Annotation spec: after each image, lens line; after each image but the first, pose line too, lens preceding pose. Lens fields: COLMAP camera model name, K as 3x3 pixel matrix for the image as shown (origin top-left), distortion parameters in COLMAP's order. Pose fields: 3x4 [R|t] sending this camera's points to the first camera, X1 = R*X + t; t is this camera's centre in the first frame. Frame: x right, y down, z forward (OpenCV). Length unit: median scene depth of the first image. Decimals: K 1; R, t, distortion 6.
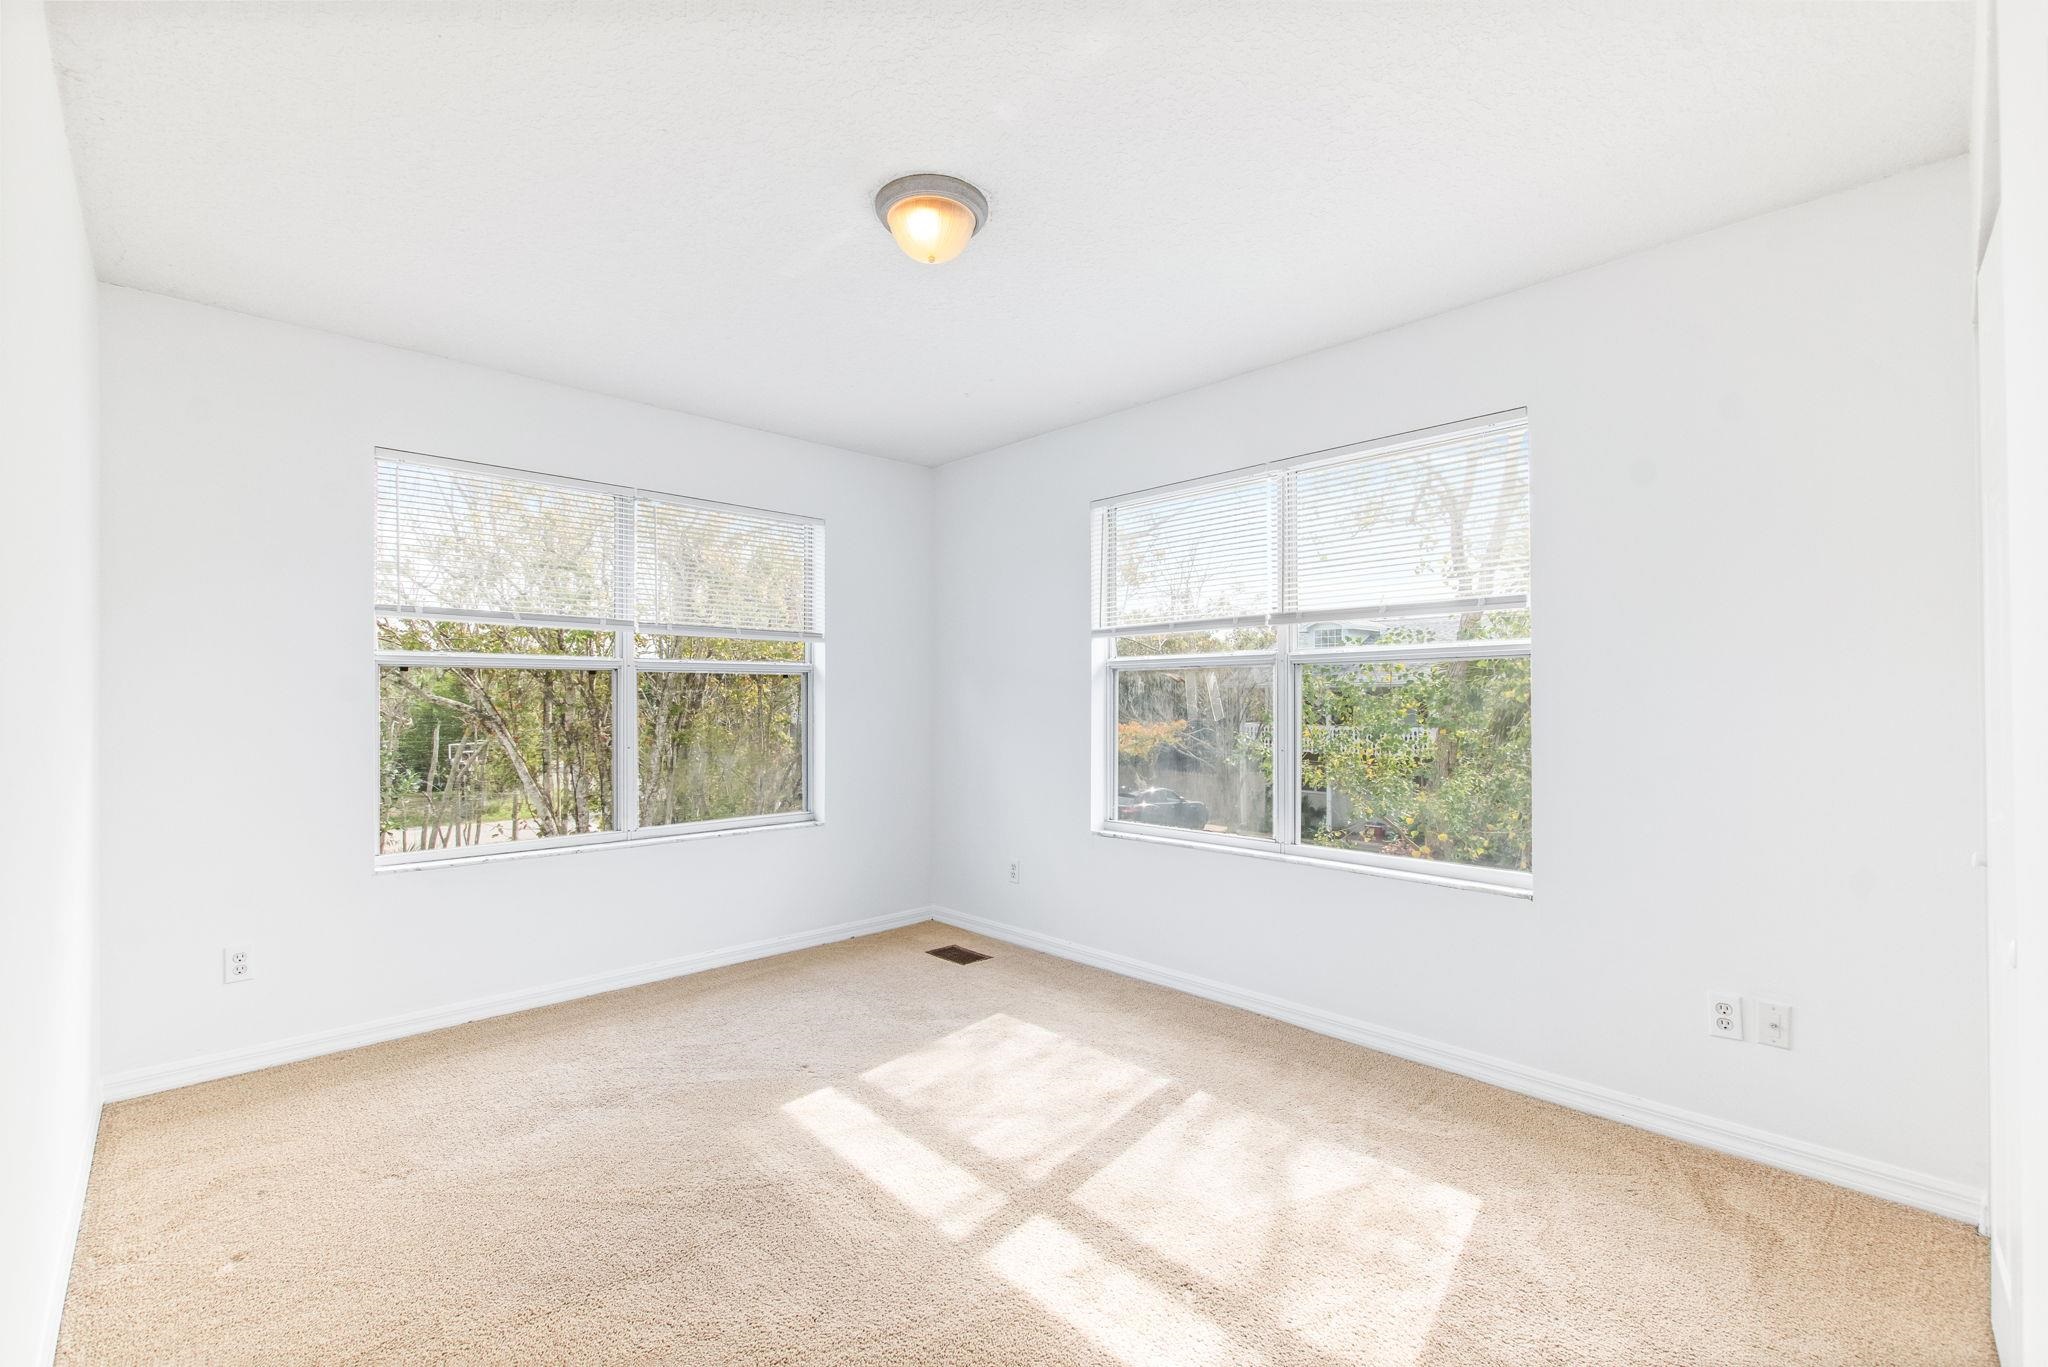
lens RADIAL K [[910.2, 0, 1023.0], [0, 910.2, 690.2], [0, 0, 1]] dist [0.012896, -0.001802]
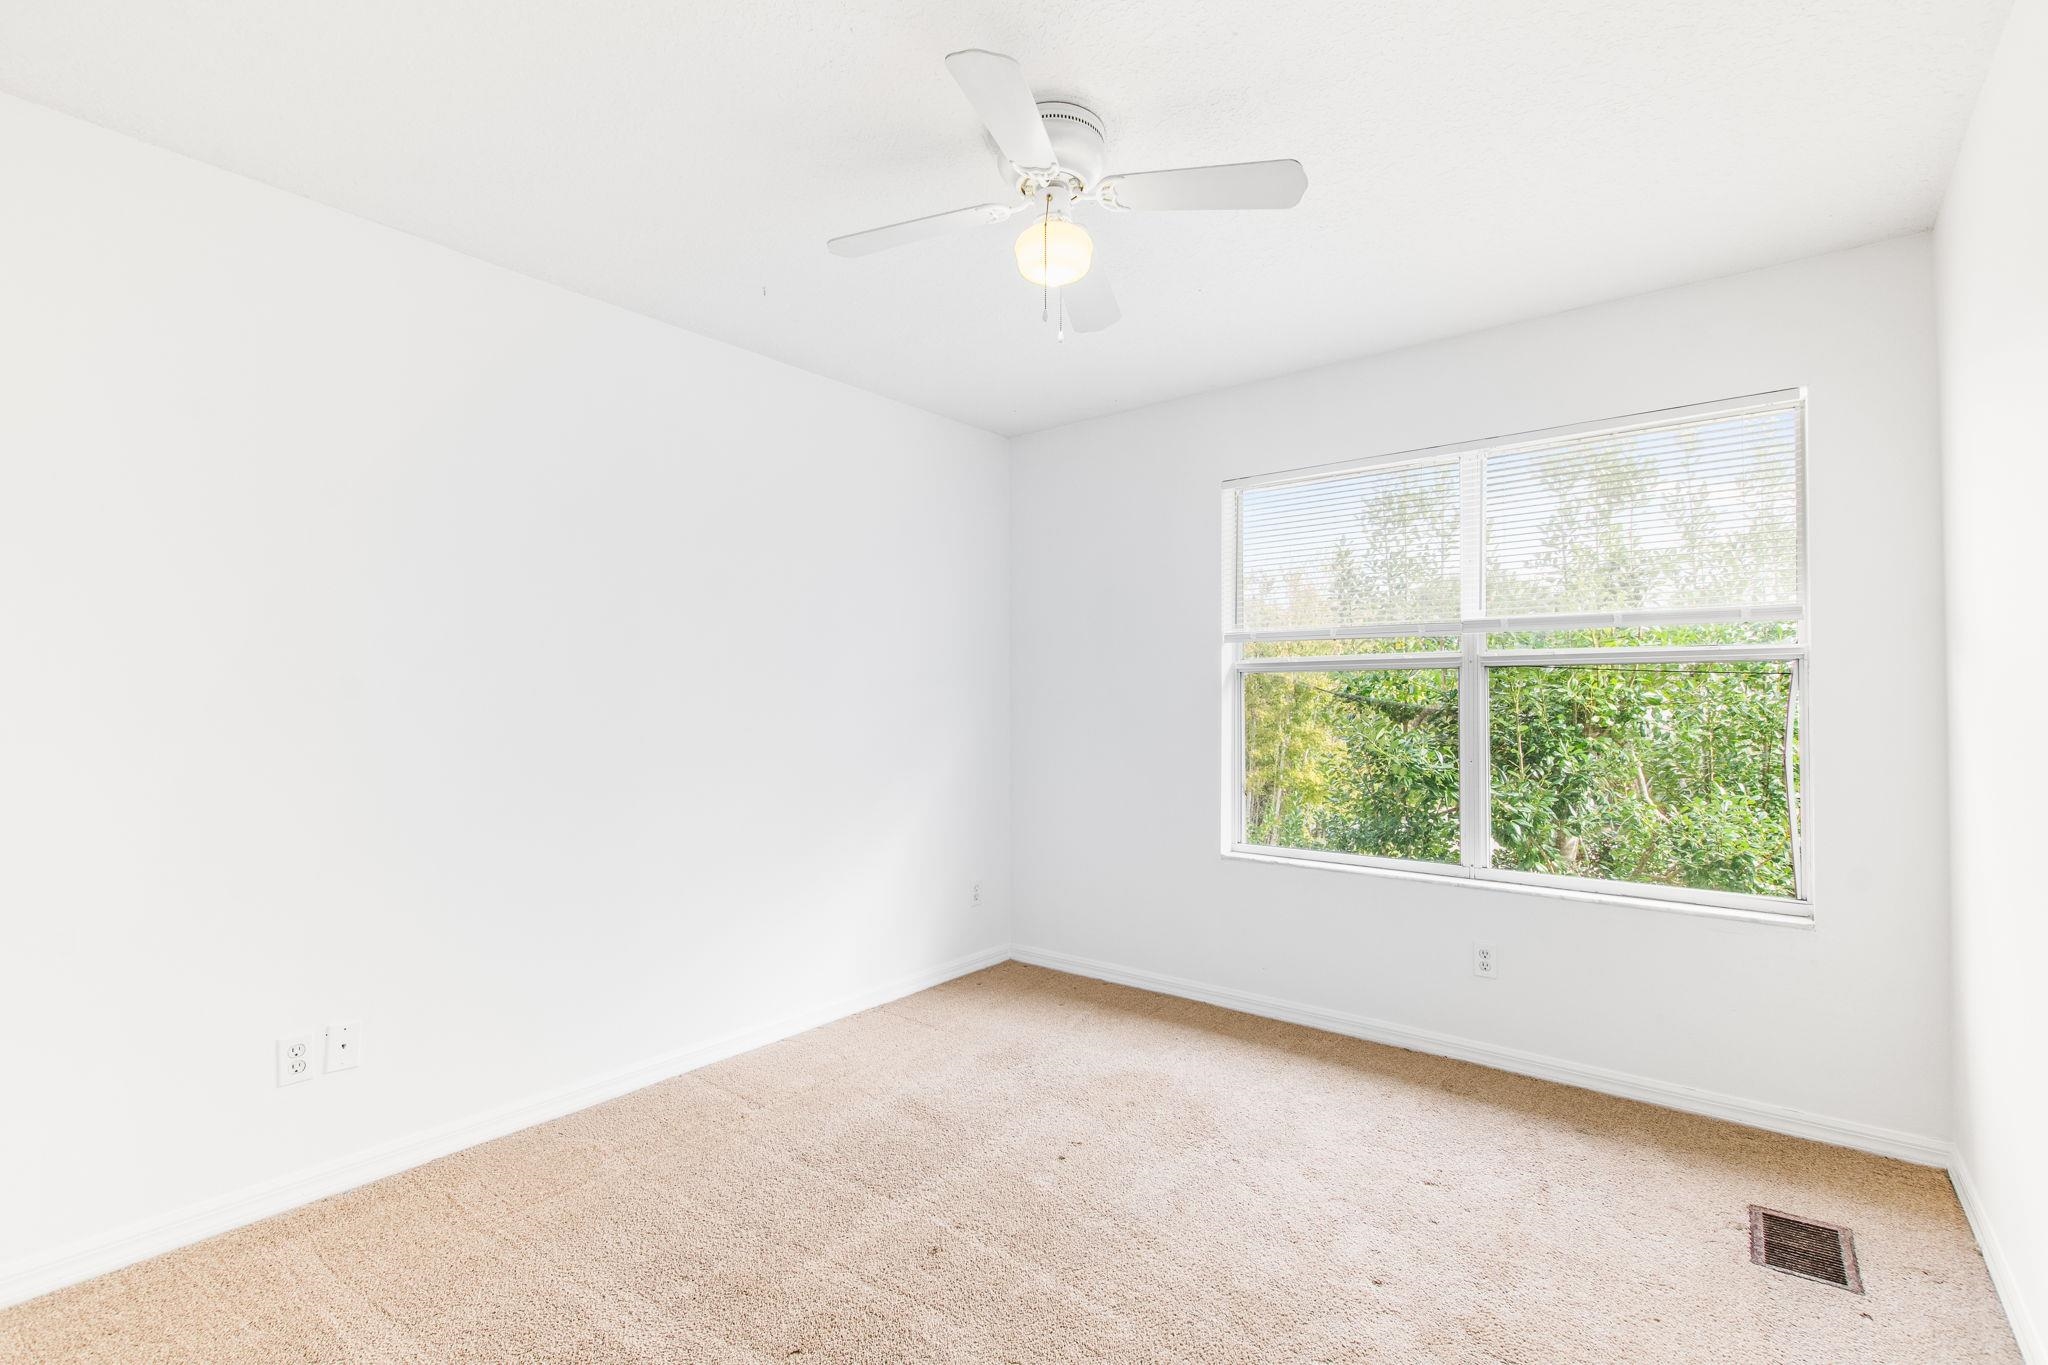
lens RADIAL K [[781.0, 0, 1025.0], [0, 781.0, 694.0], [0, 0, 1]] dist [0.001978, 0.000199]
pose [[0.974836, 0.004558, 0.222876, -0.301137], [-0.004303, 0.999989, -0.001630, 0.000217], [-0.222881, 0.000630, 0.974845, 0.327128]]
